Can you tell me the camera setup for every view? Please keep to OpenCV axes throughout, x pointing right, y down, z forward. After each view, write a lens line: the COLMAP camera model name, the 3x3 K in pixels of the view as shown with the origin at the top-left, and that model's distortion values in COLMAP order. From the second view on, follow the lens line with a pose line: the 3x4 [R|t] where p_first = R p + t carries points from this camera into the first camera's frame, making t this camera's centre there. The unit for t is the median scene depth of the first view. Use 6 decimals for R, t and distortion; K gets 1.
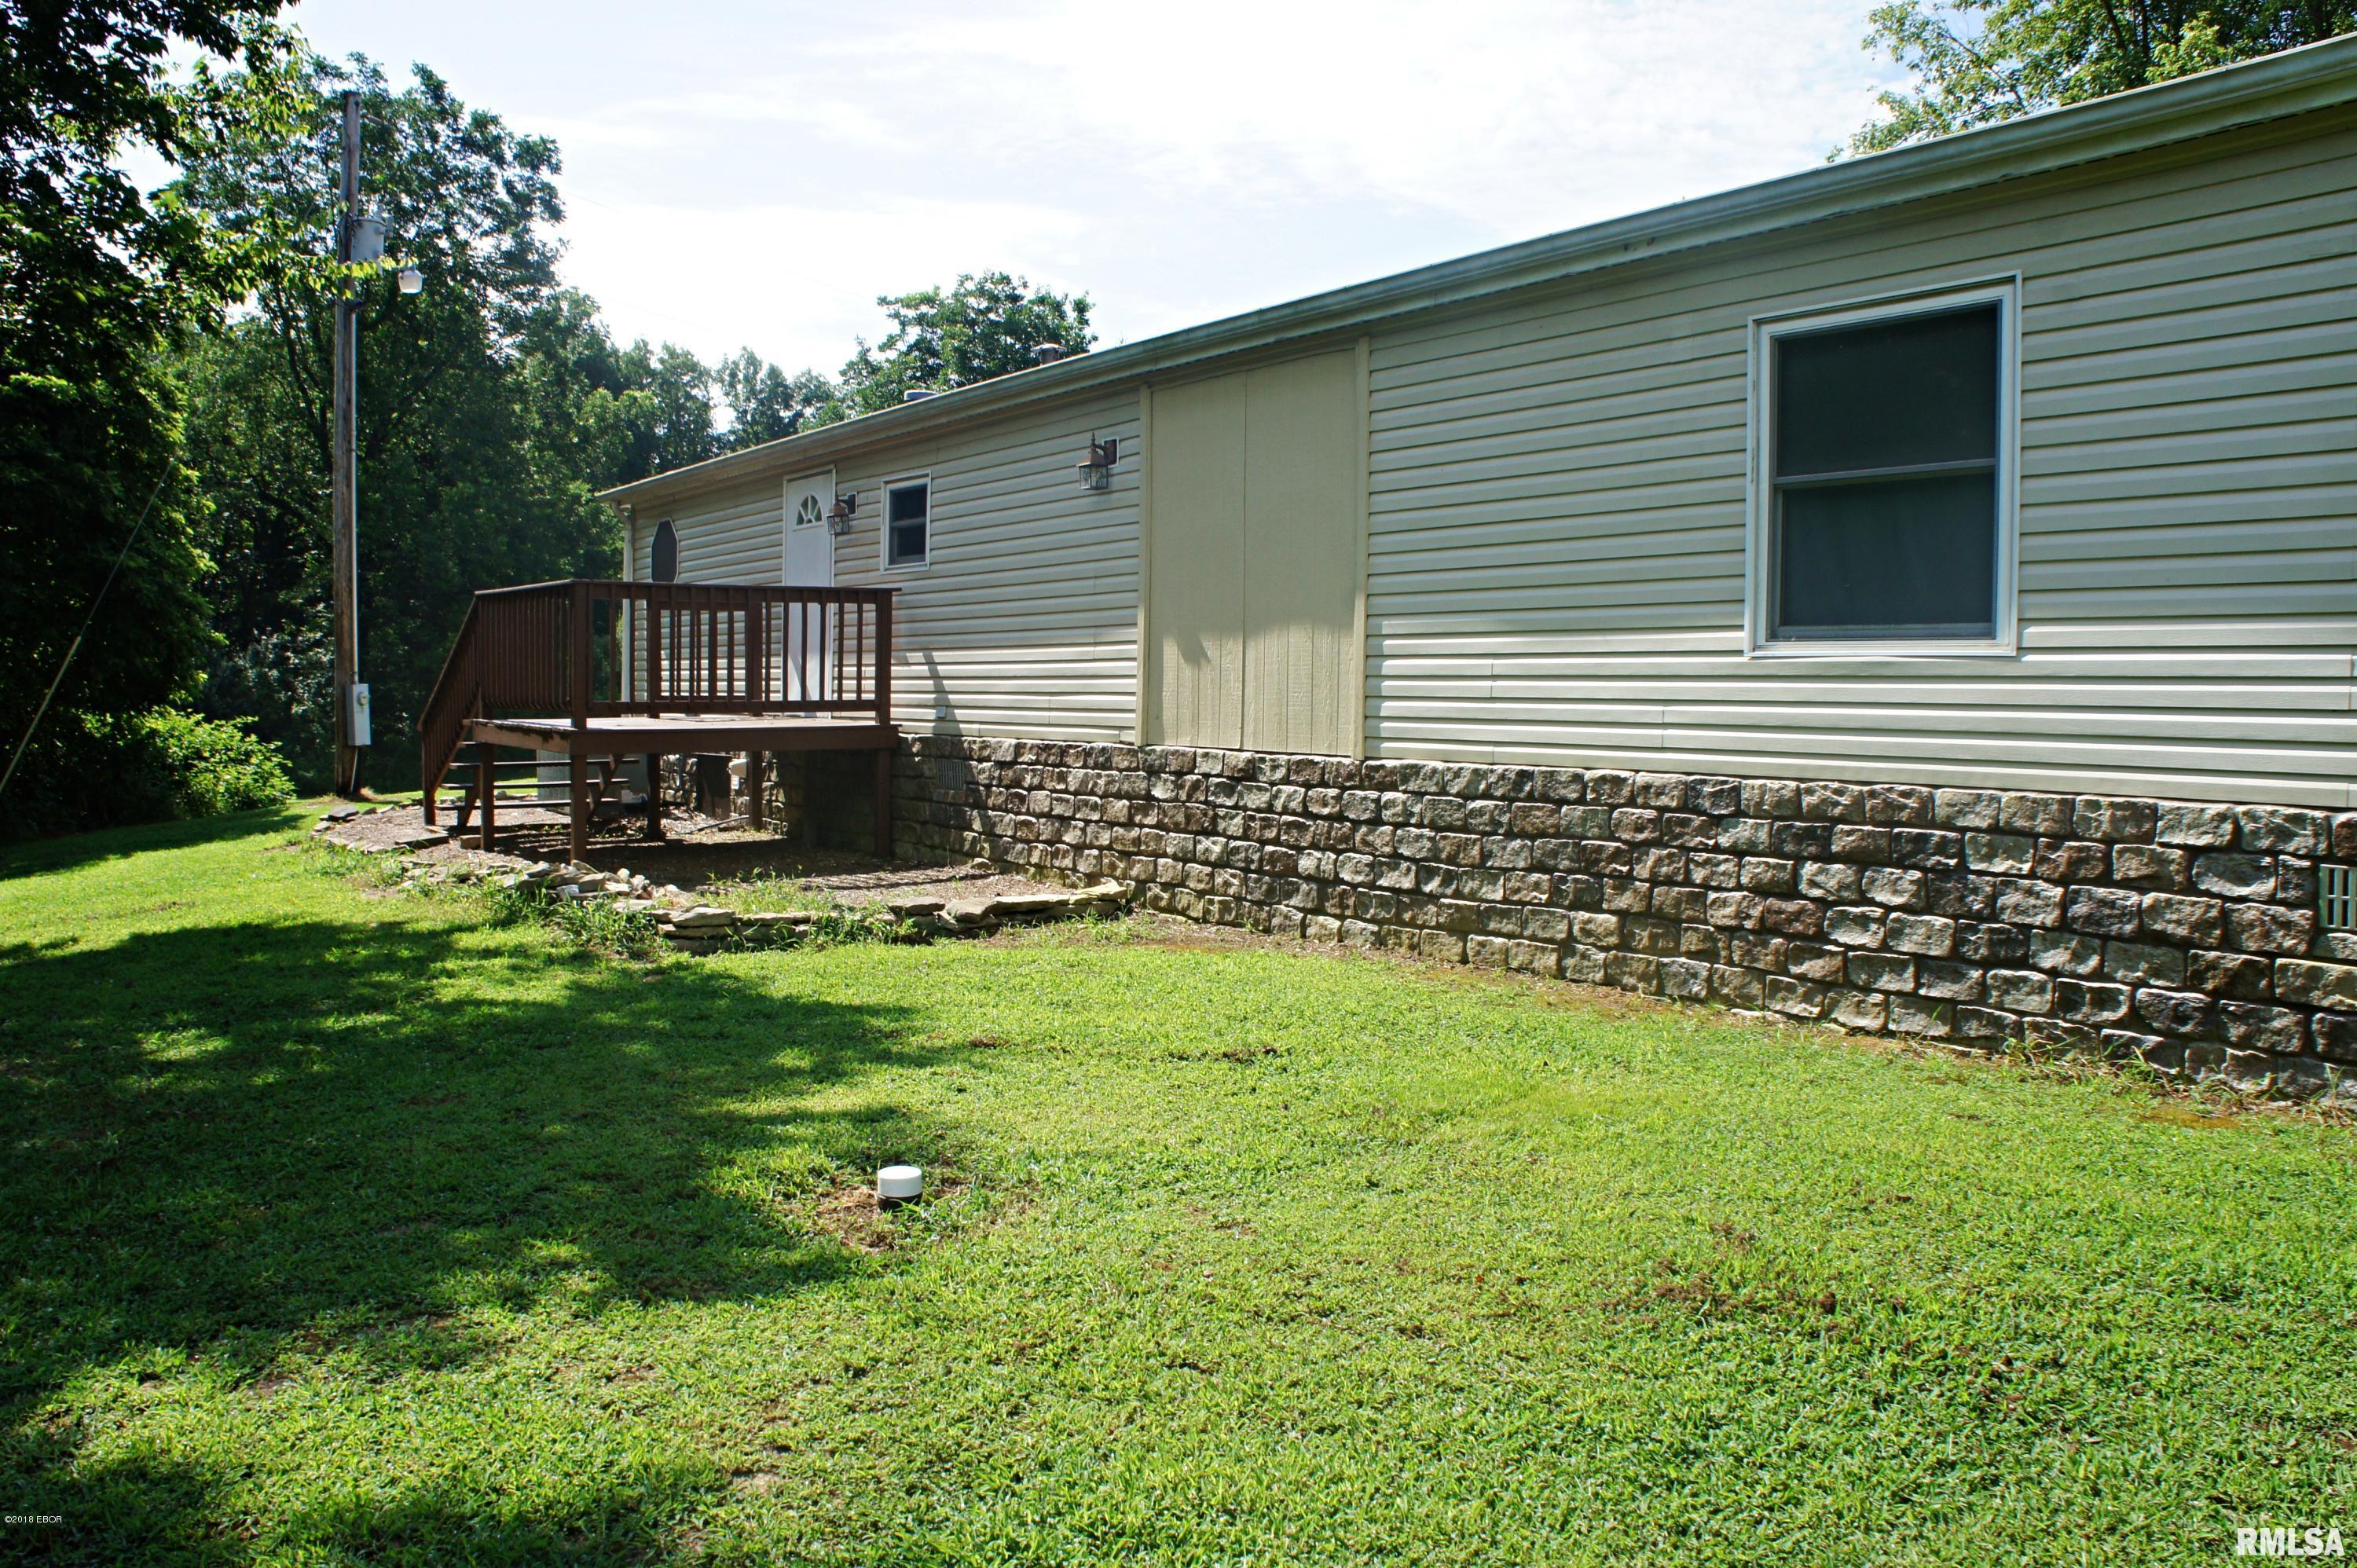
lens RADIAL K [[1845.4, 0, 1174.4], [0, 1845.4, 794.4], [0, 0, 1]] dist [-0.173235, 0.121919]
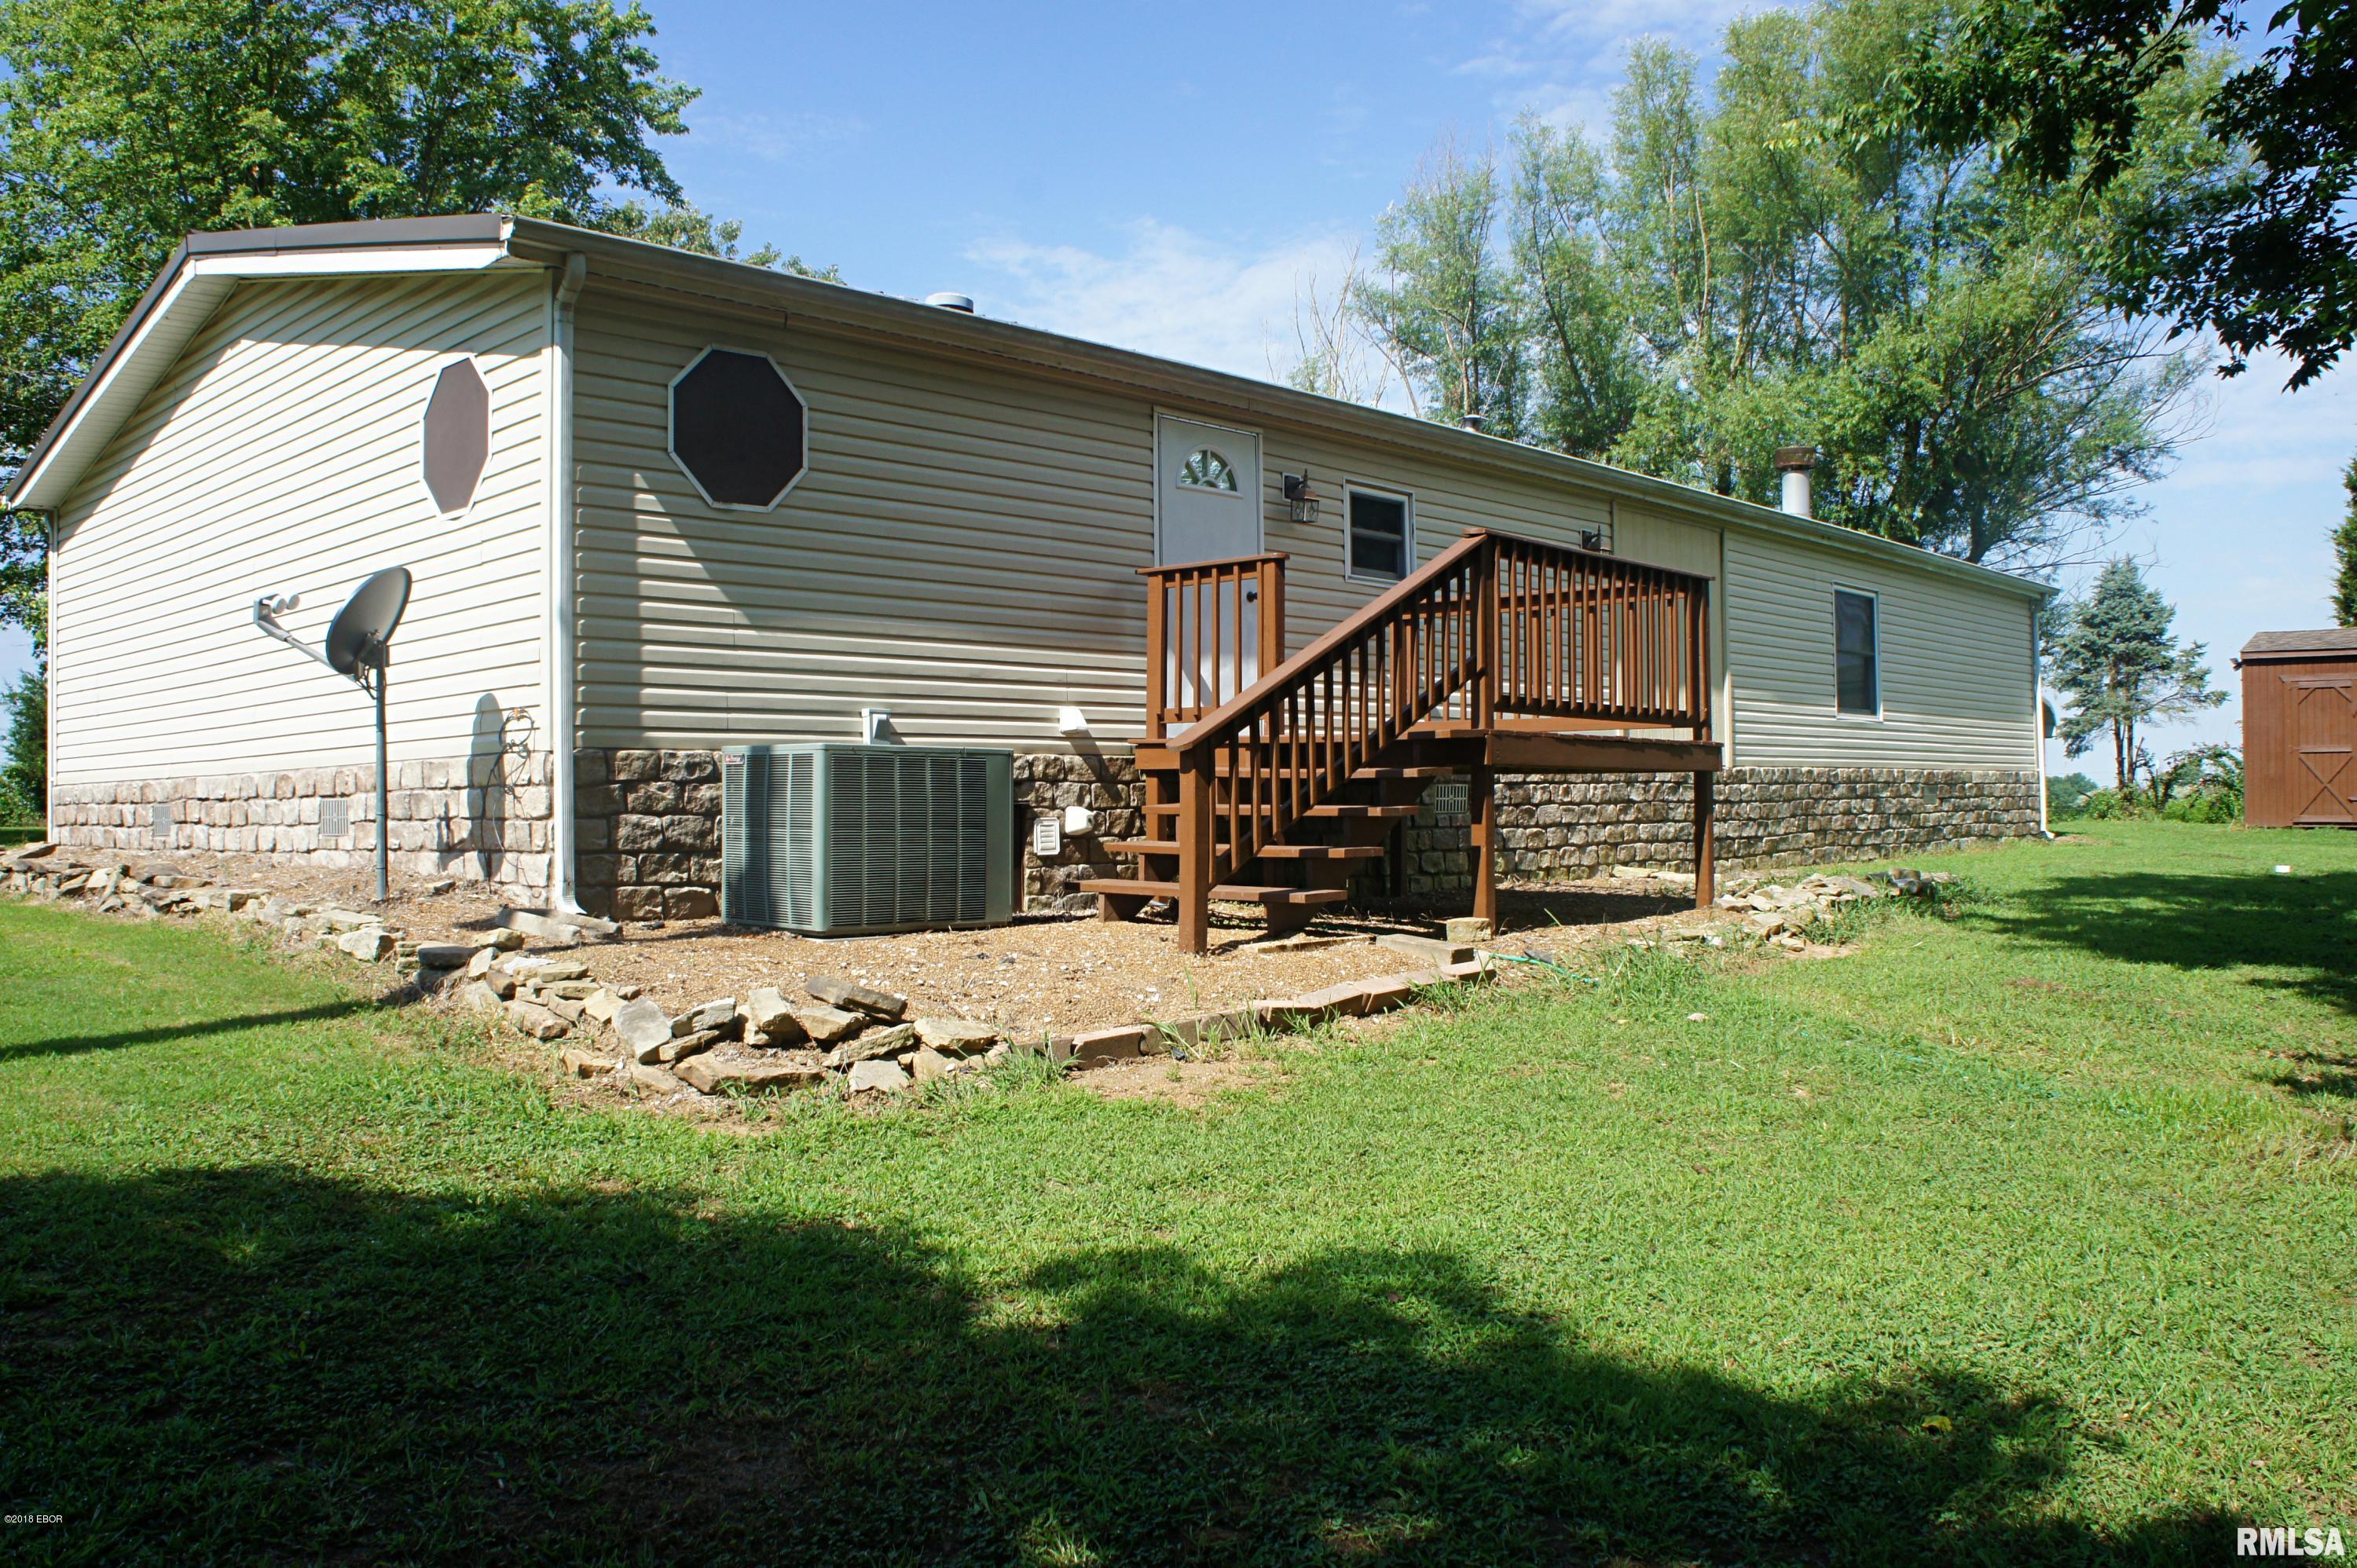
lens RADIAL K [[1845.4, 0, 1174.4], [0, 1845.4, 794.4], [0, 0, 1]] dist [-0.173235, 0.121919]
pose [[-0.181646, 0.011636, 0.983295, -1.251038], [0.077205, 0.997012, 0.002464, -0.031602], [-0.980329, 0.076363, -0.182001, 1.531183]]
